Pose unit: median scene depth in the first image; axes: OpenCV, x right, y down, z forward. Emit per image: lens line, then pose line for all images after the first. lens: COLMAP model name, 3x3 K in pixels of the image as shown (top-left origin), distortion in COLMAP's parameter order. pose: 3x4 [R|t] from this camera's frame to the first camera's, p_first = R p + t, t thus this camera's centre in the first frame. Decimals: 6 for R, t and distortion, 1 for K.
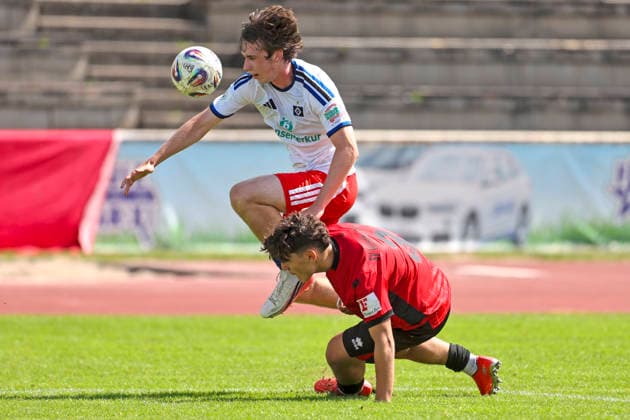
lens RADIAL K [[286.0, 0, 314.7], [0, 286.0, 208.6], [0, 0, 1]] dist [0.001298, -0.000289]
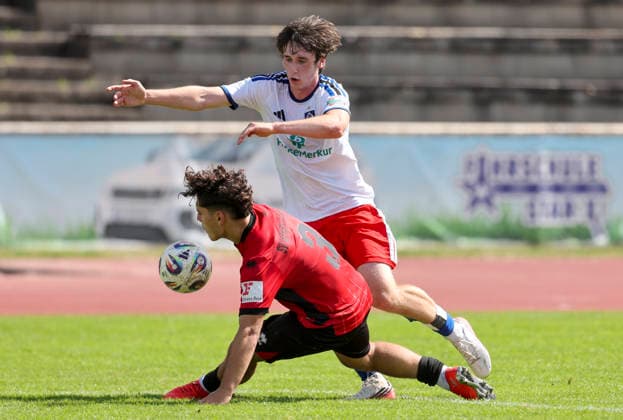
lens RADIAL K [[315.7, 0, 312.1], [0, 315.7, 209.7], [0, 0, 1]] dist [-0.001765, 0.001826]
pose [[0.999995, -0.002795, 0.001396, 0.542614], [0.002795, 0.999996, -0.000197, 0.021812], [-0.001395, 0.000201, 0.999999, -0.058903]]
